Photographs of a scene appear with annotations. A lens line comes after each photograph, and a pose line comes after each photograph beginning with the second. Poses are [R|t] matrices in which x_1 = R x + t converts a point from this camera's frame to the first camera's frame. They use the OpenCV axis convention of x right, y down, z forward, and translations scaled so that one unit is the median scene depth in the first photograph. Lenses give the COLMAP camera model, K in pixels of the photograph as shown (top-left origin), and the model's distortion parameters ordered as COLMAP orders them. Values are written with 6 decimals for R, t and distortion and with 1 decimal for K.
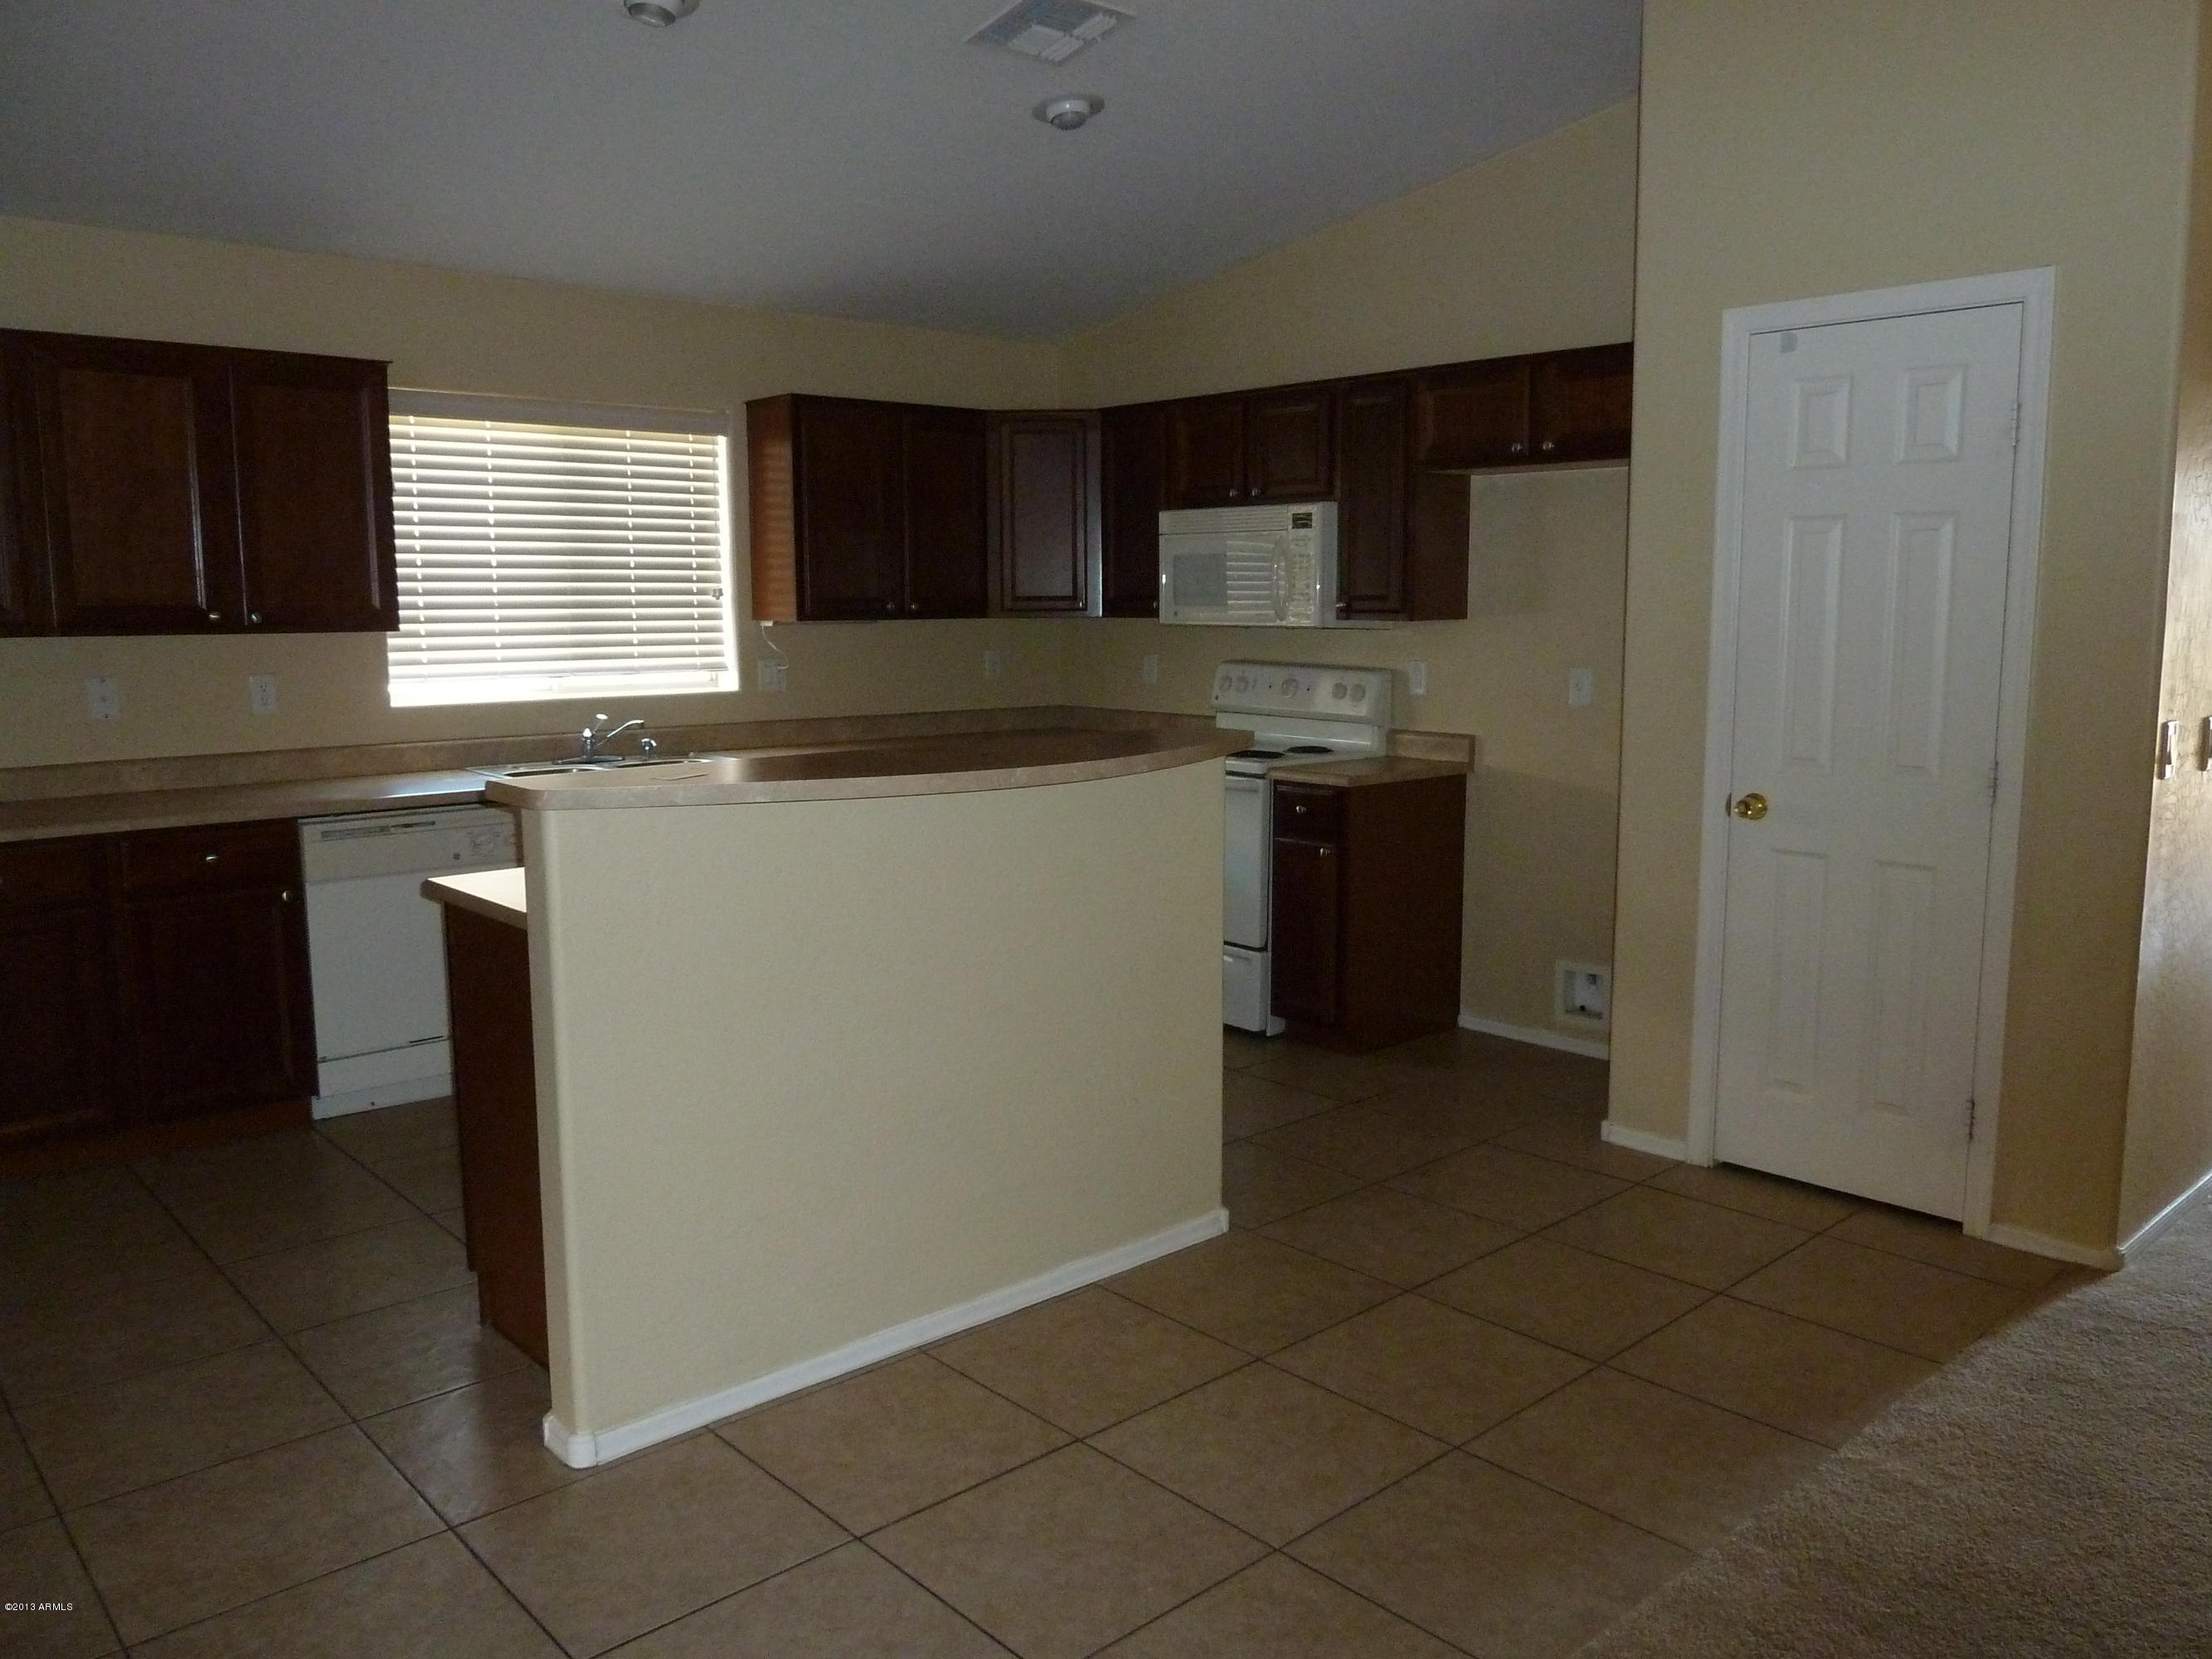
lens RADIAL K [[1660.4, 0, 1116.1], [0, 1660.4, 824.6], [0, 0, 1]] dist [-0.032608, 0.000405]
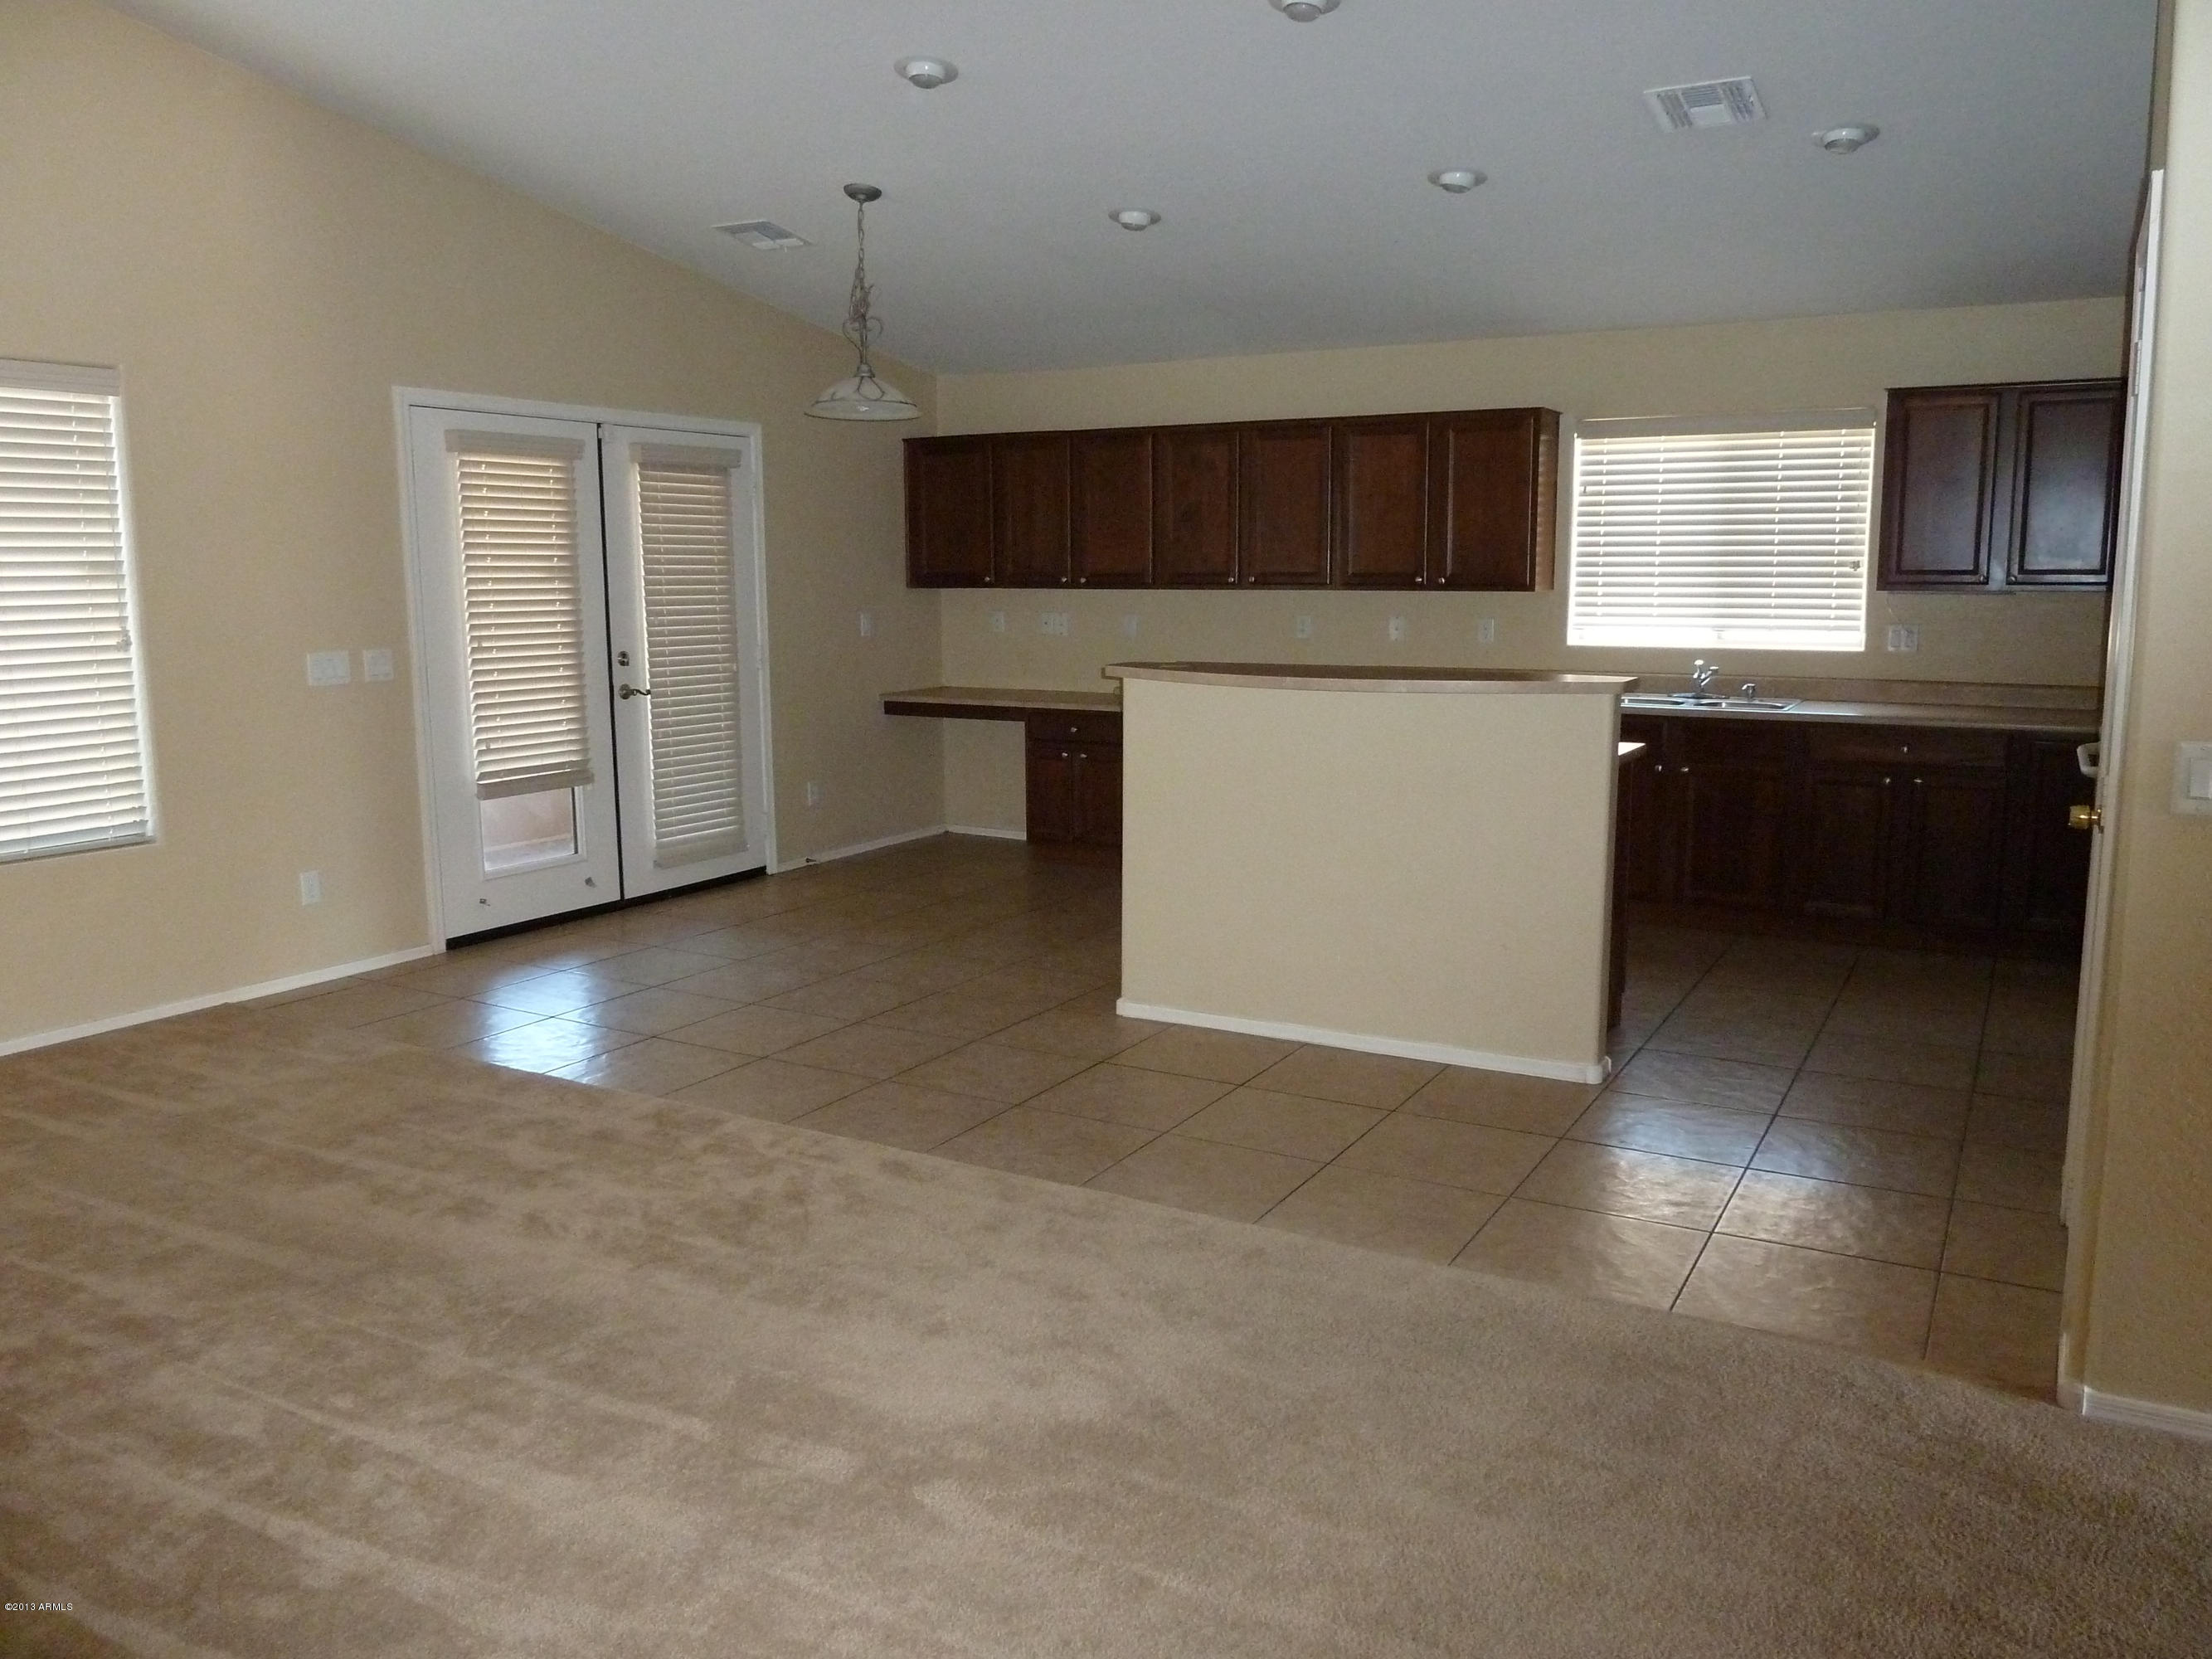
lens RADIAL K [[1660.4, 0, 1116.1], [0, 1660.4, 824.6], [0, 0, 1]] dist [-0.032608, 0.000405]
pose [[0.305592, 0.146498, -0.940825, 0.746436], [-0.125538, 0.985666, 0.112704, -0.028048], [0.943851, 0.083668, 0.319602, 0.172023]]
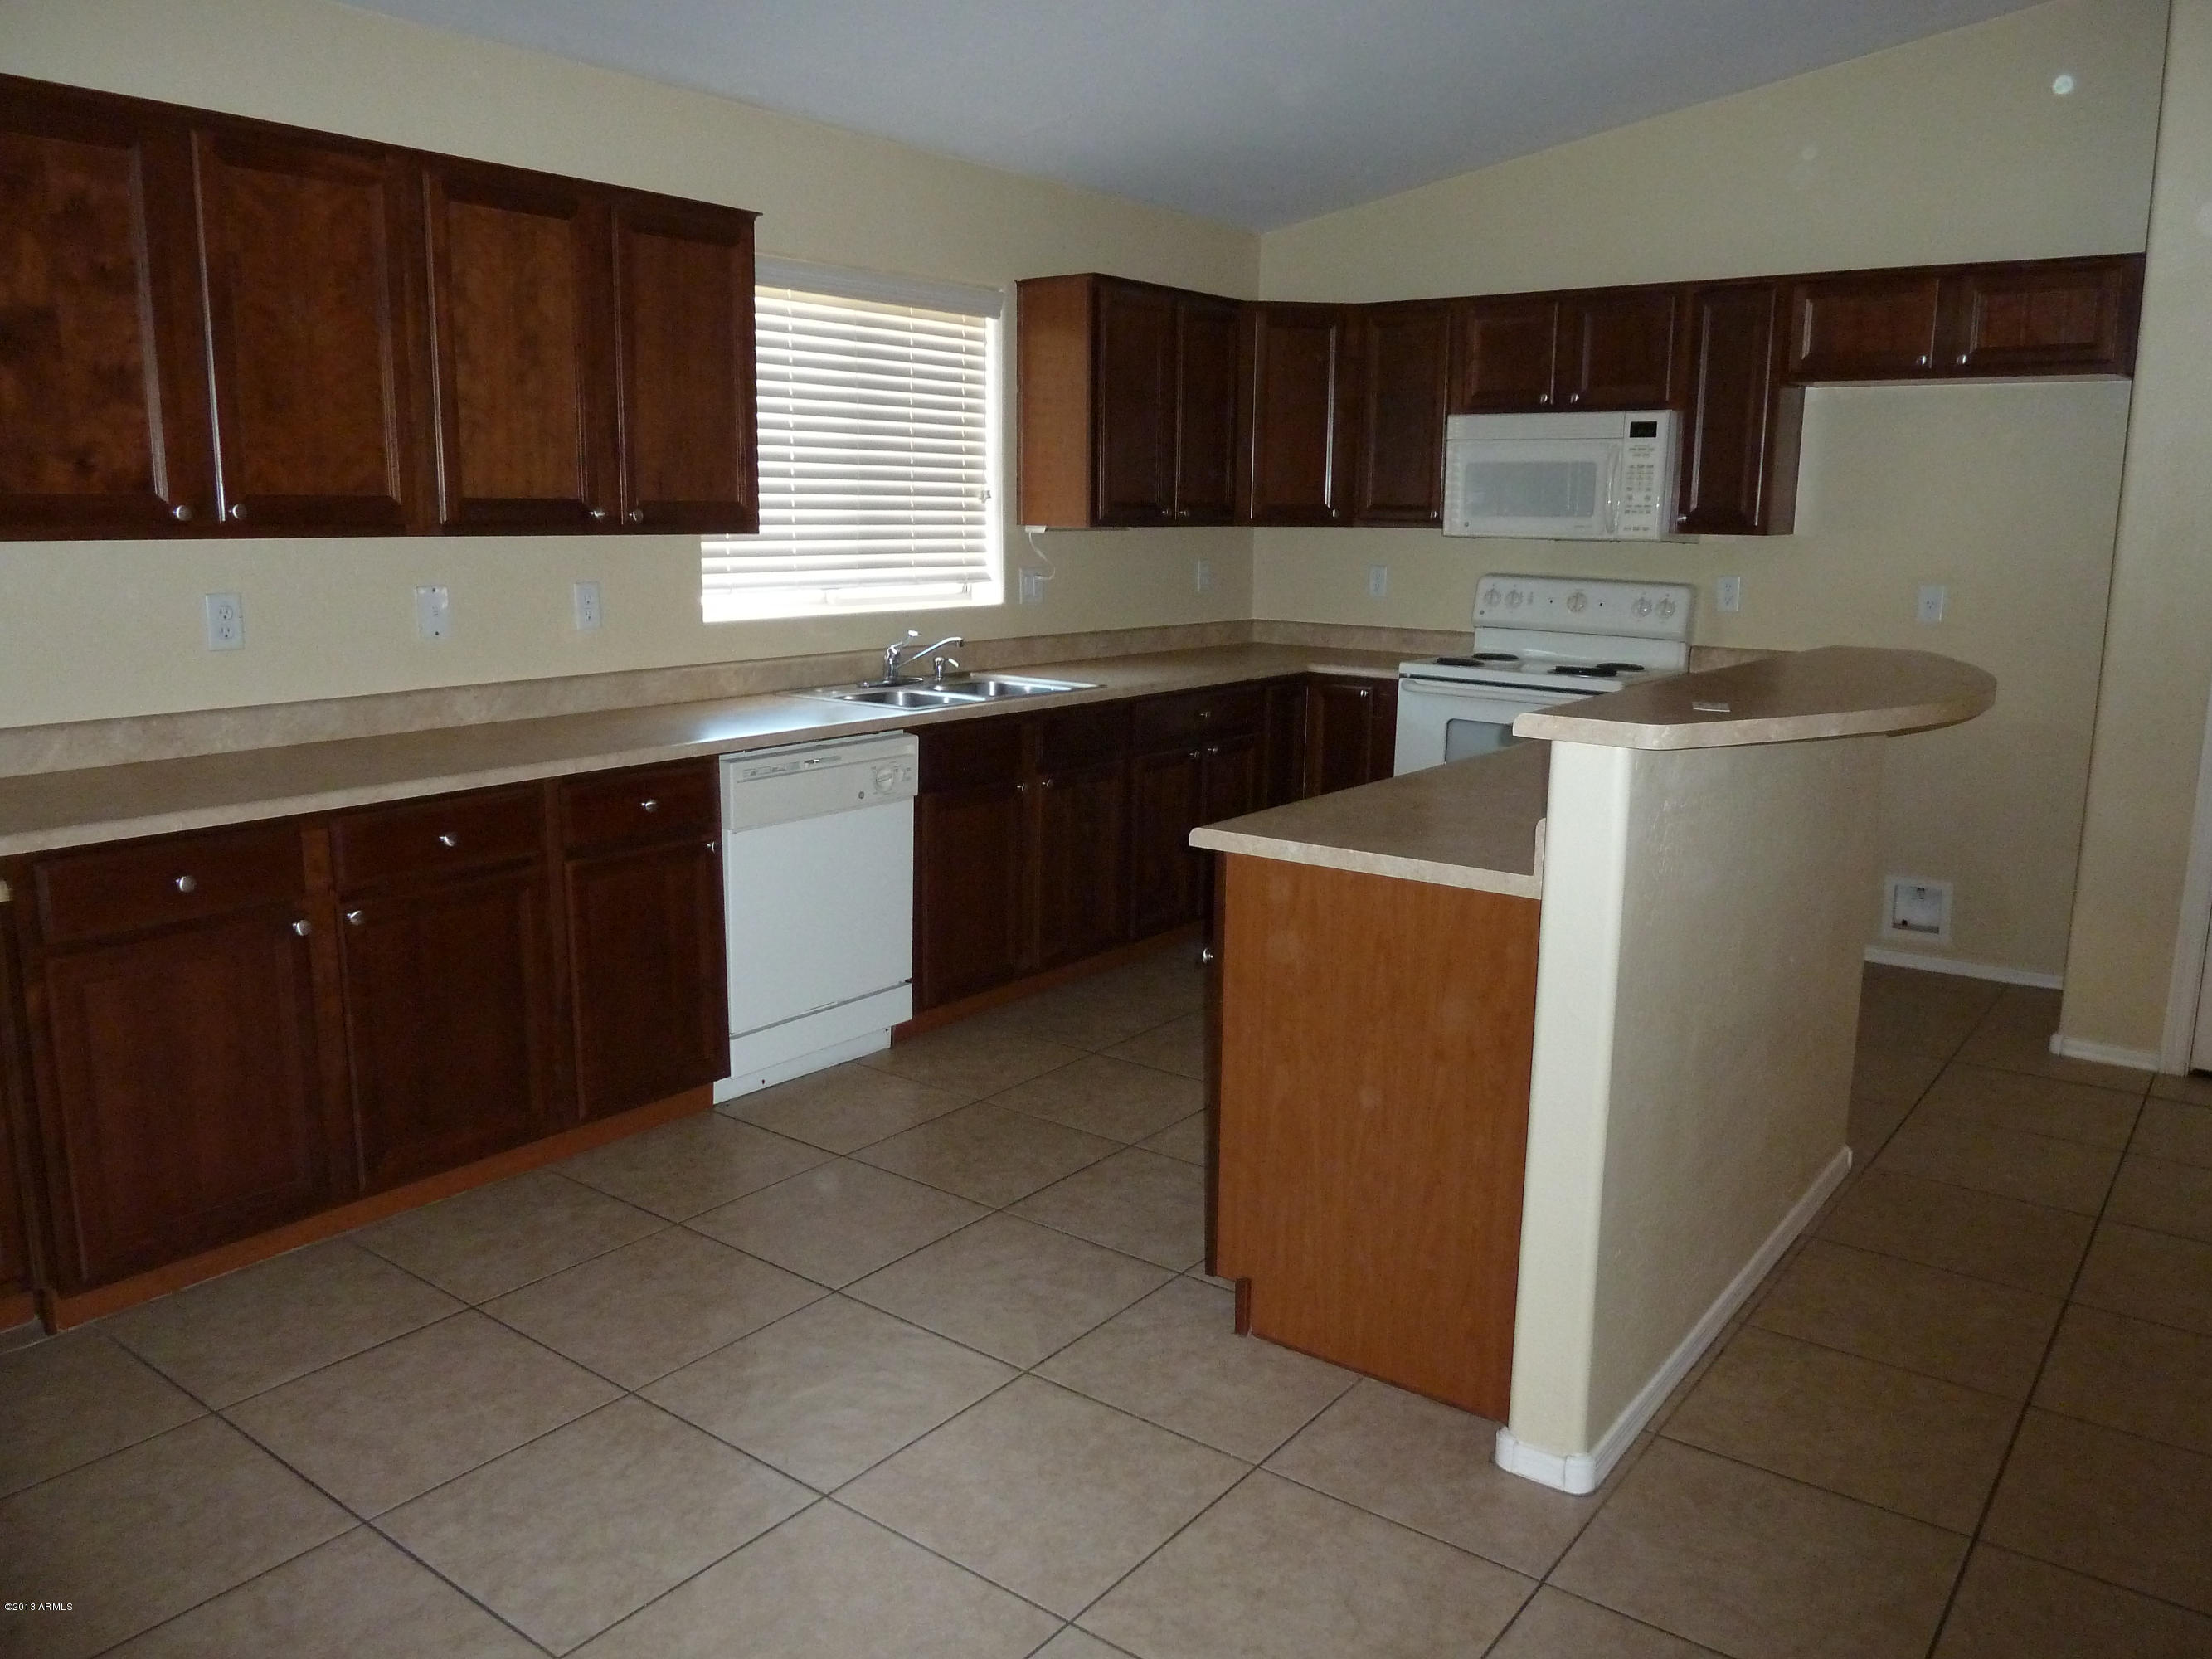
lens RADIAL K [[1670.0, 0, 1120.0], [0, 1670.0, 815.9], [0, 0, 1]] dist [-0.008123, -0.001963]
pose [[0.981818, -0.021043, 0.188654, -0.362002], [0.011866, 0.998696, 0.049645, -0.009968], [-0.189453, -0.046504, 0.980788, 0.090644]]
